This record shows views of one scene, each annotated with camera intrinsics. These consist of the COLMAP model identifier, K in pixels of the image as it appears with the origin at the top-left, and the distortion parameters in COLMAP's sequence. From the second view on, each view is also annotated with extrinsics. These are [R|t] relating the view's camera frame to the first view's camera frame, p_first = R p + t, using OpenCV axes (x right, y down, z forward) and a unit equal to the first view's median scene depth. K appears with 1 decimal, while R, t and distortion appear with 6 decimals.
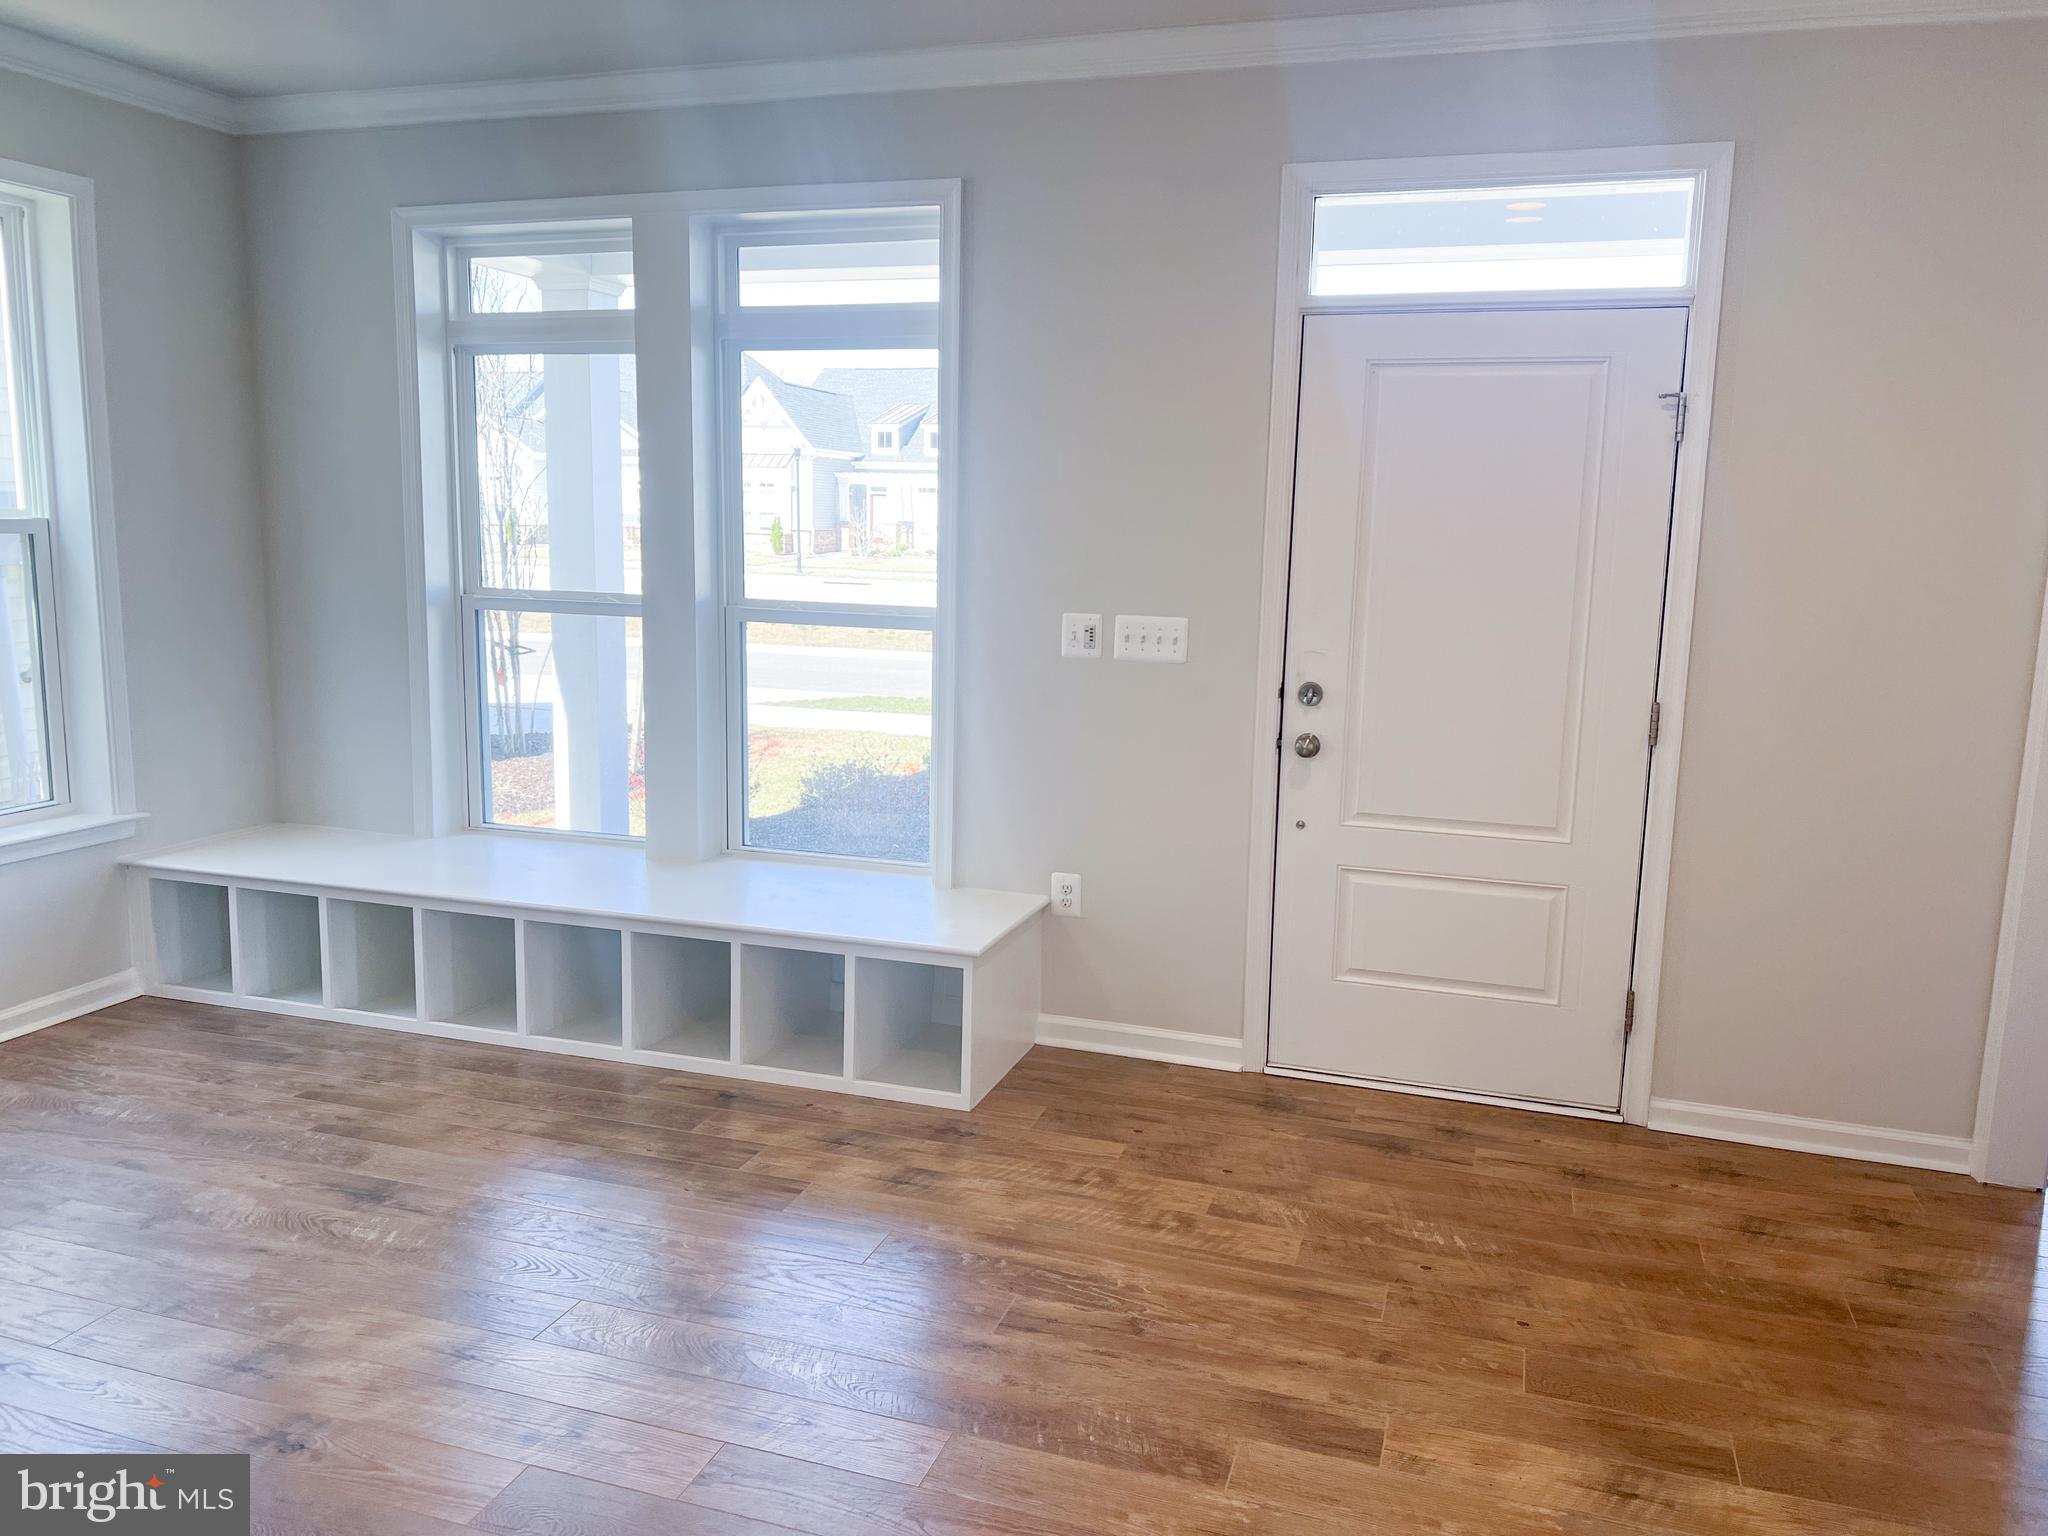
lens RADIAL K [[1553.4, 0, 1029.0], [0, 1553.4, 772.6], [0, 0, 1]] dist [0.001035, -0.008376]
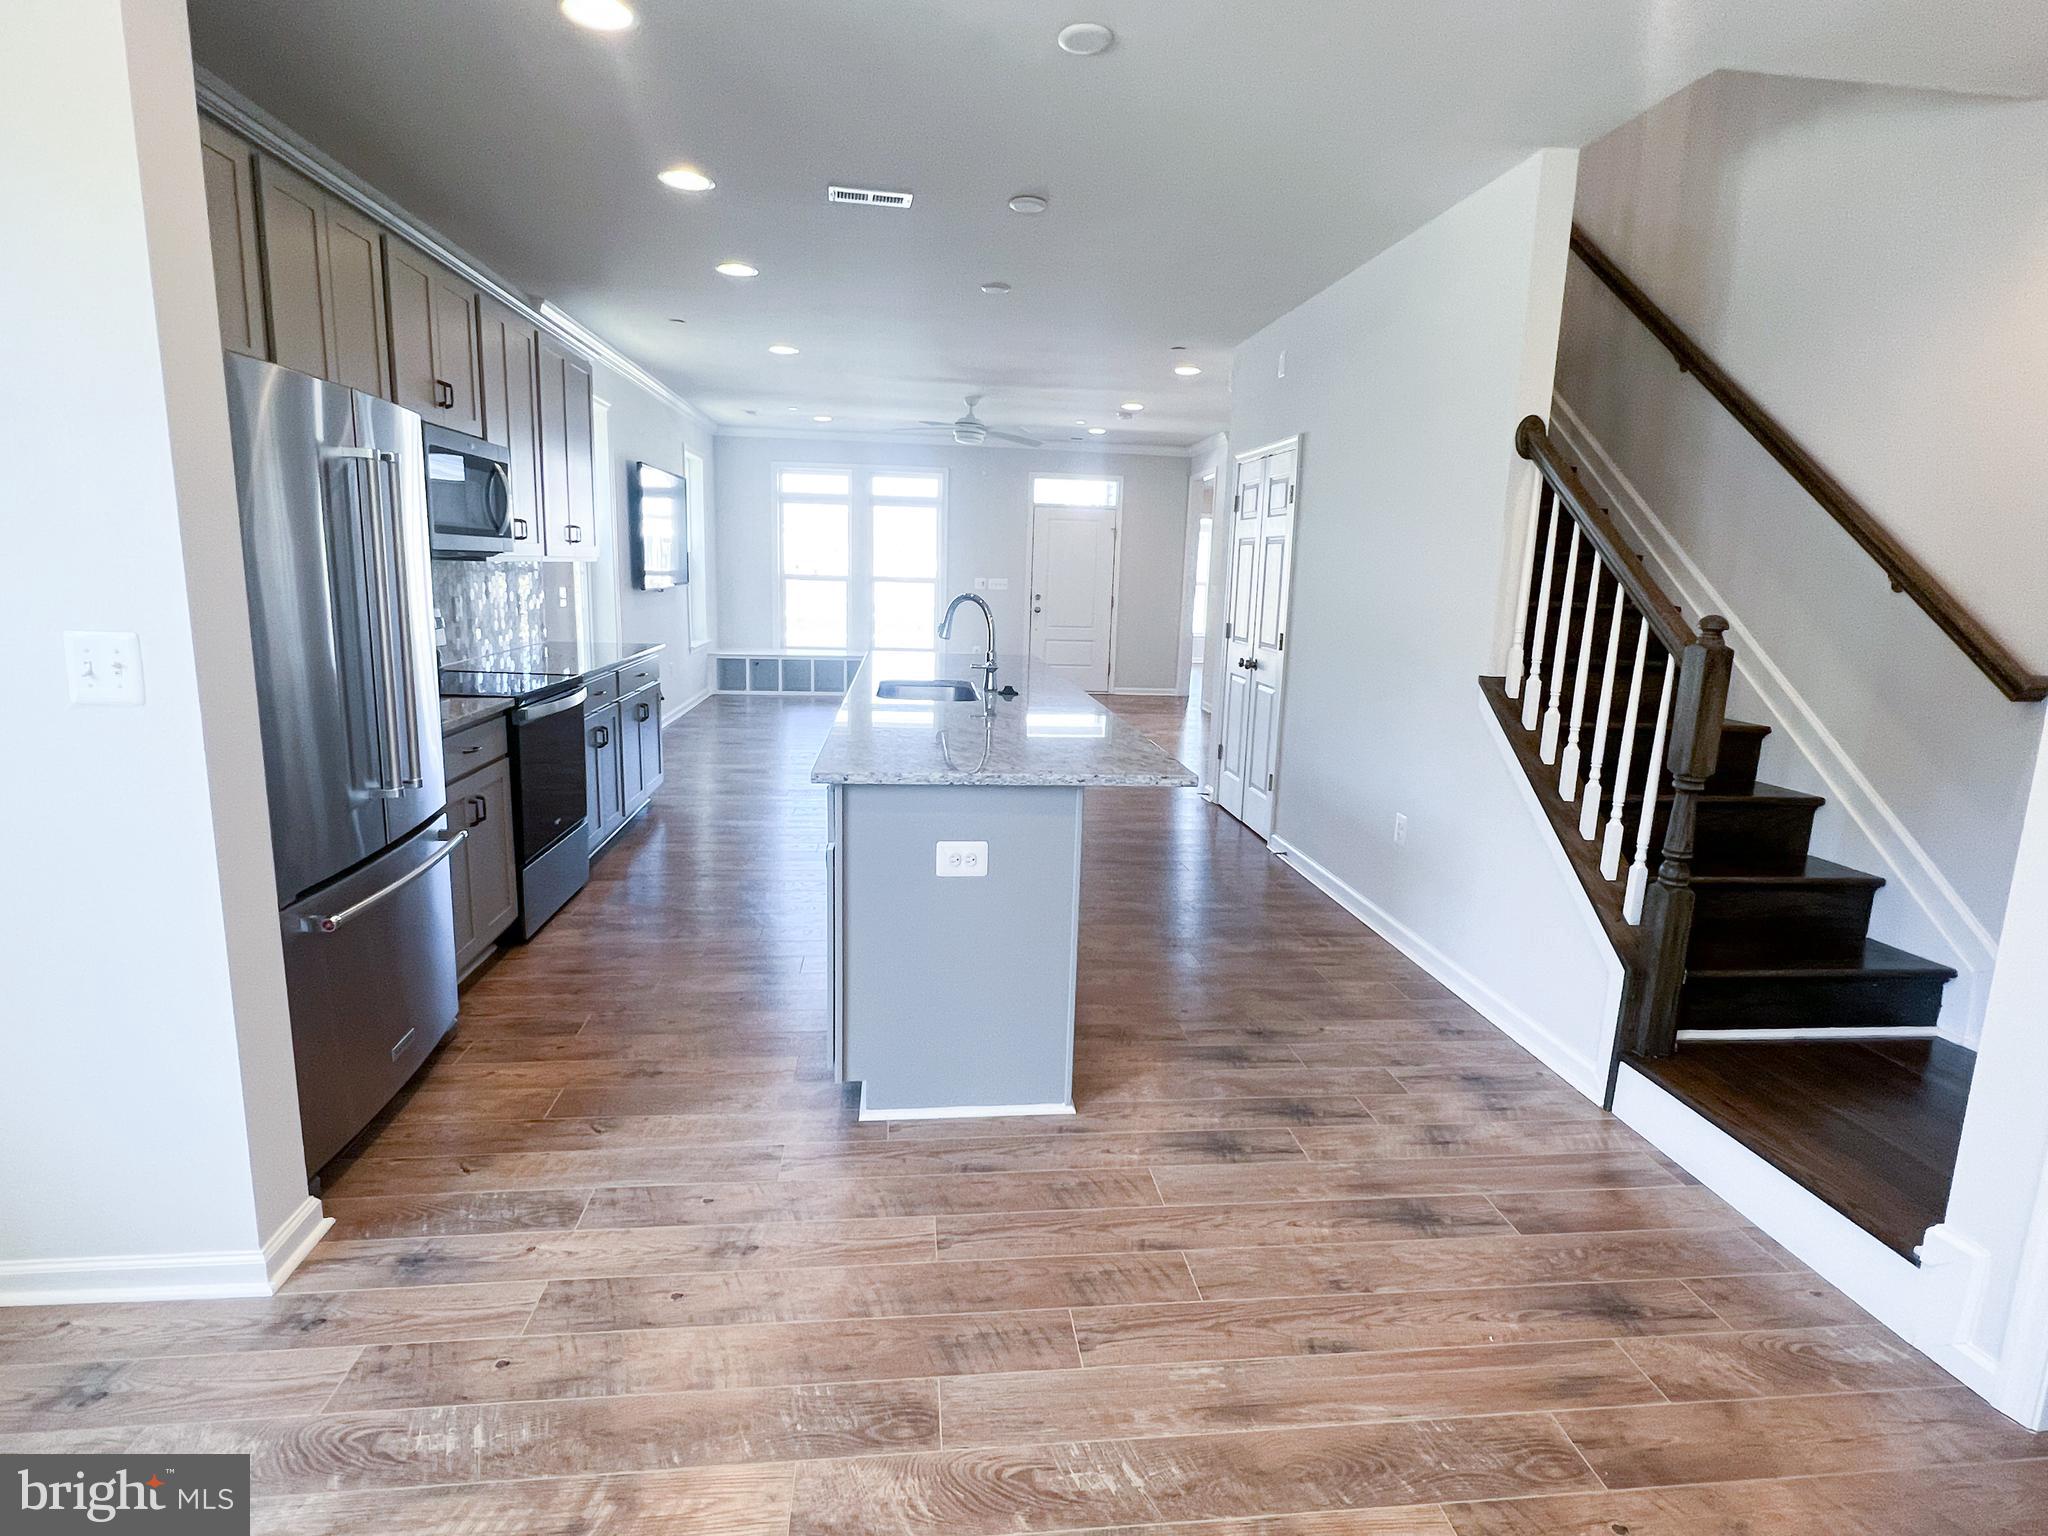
lens RADIAL K [[1065.0, 0, 1026.7], [0, 1065.0, 776.2], [0, 0, 1]] dist [0.004024, 0.000444]
pose [[0.916449, -0.076662, 0.392739, -0.862177], [0.060439, 0.996736, 0.053527, 0.234316], [-0.395560, -0.025318, 0.918091, -1.392104]]
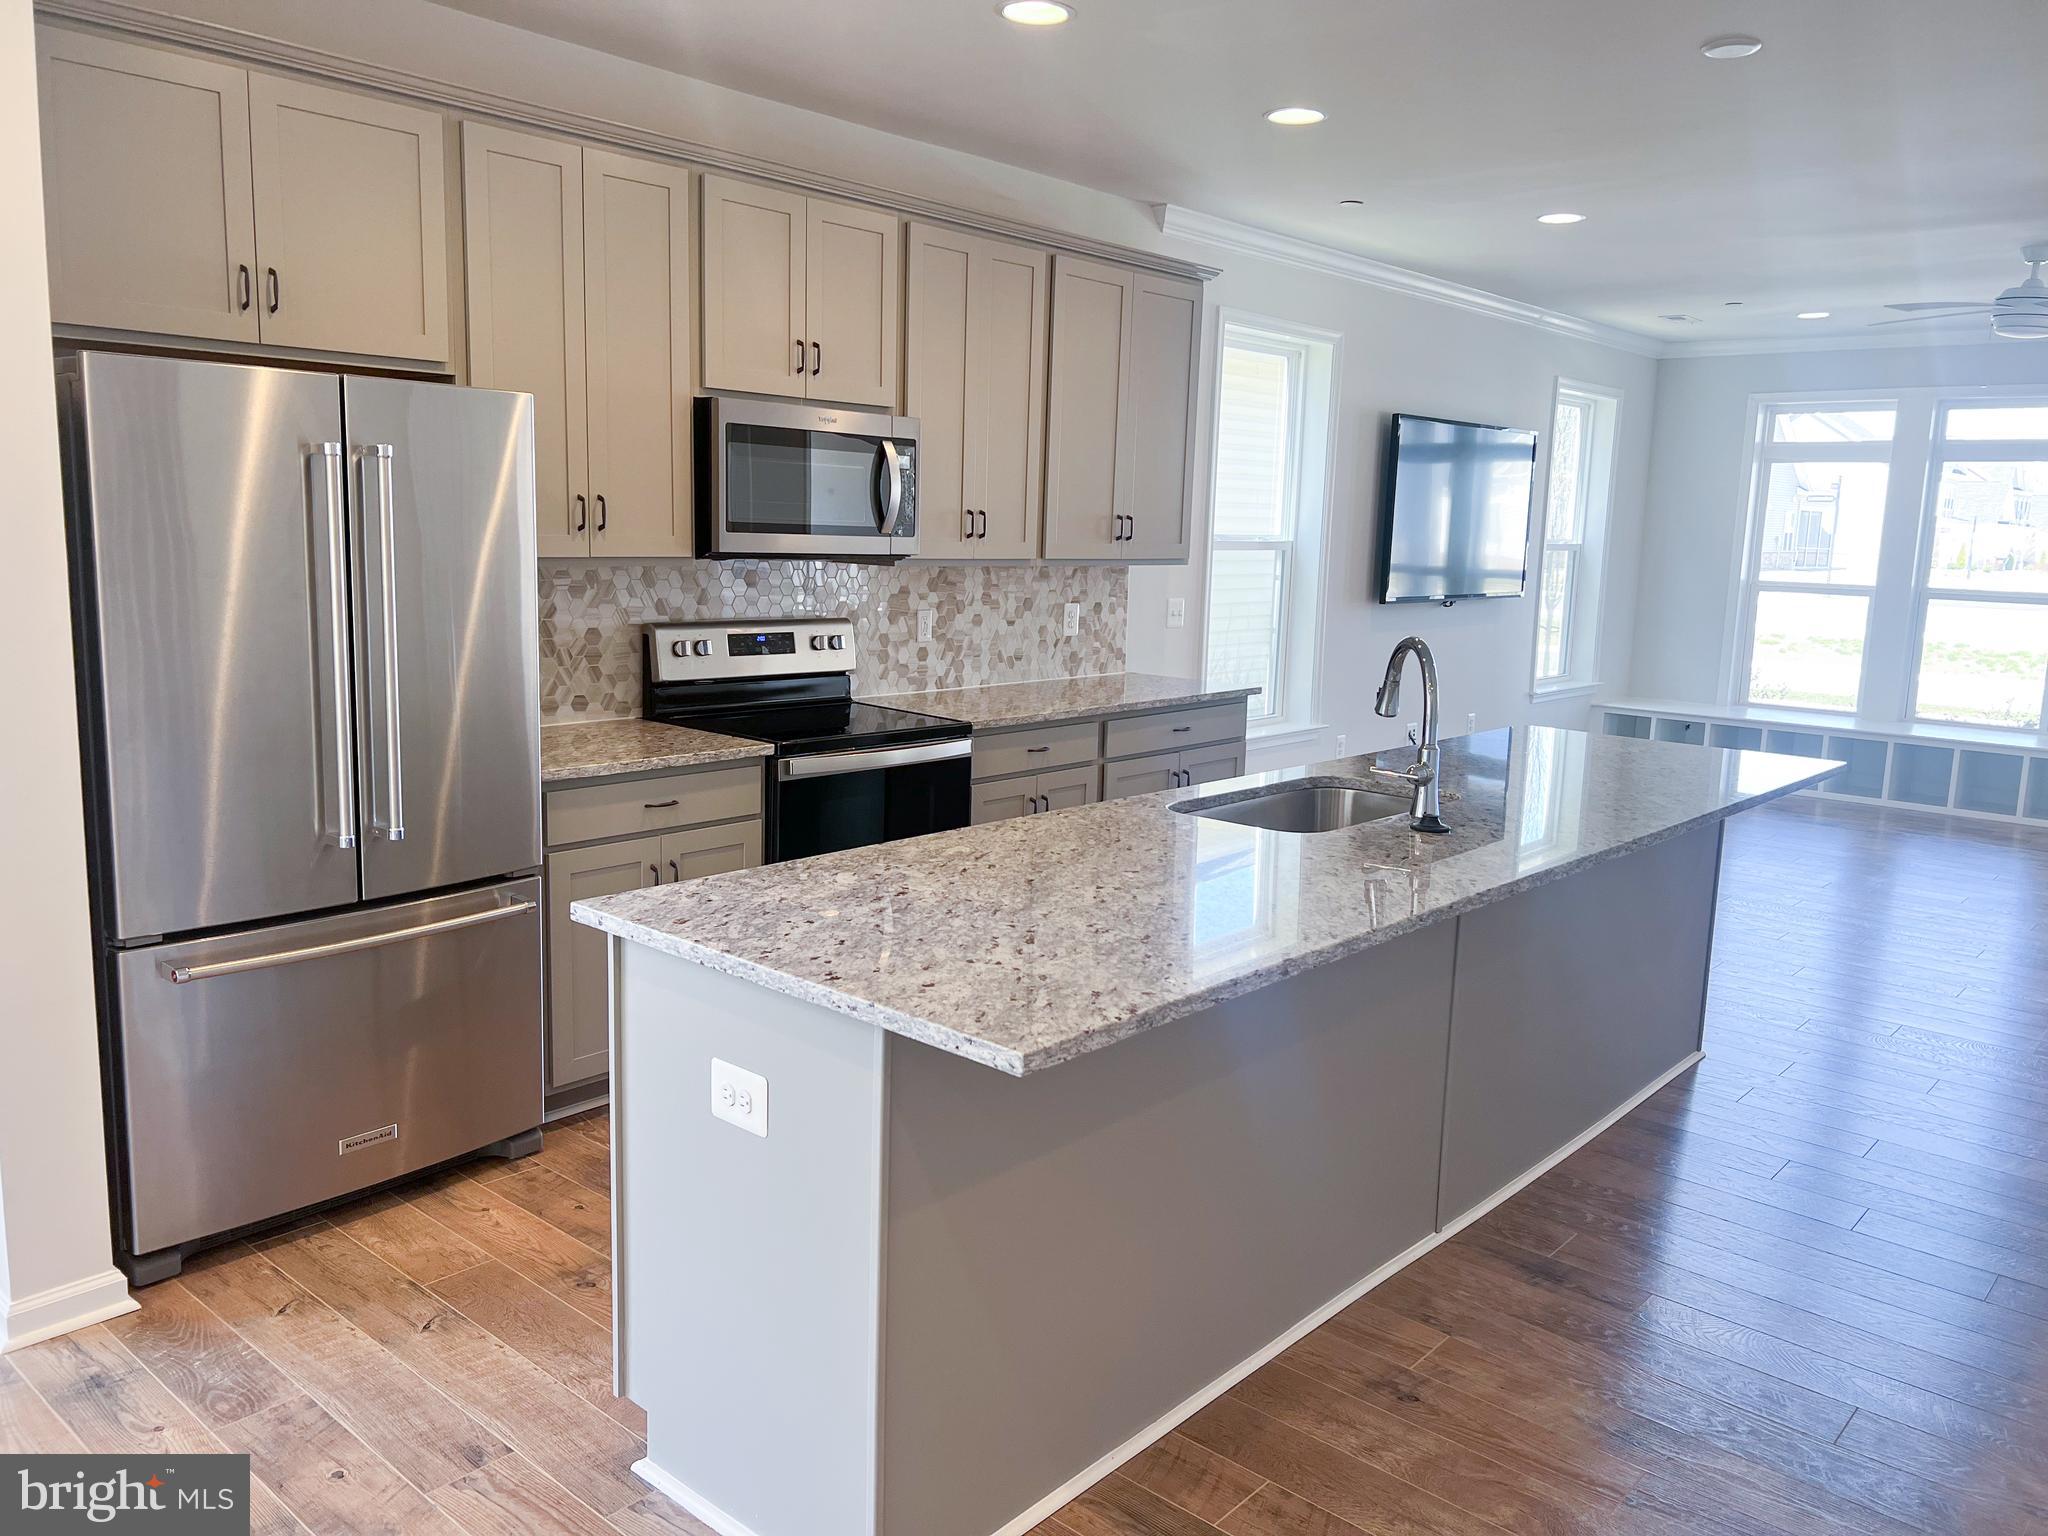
lens RADIAL K [[1553.4, 0, 1034.8], [0, 1553.4, 769.5], [0, 0, 1]] dist [0.001035, -0.008376]
pose [[0.908717, 0.068242, -0.411797, -0.392554], [-0.074139, 0.997247, 0.001656, 0.198953], [0.410776, 0.029026, 0.911274, -1.250131]]
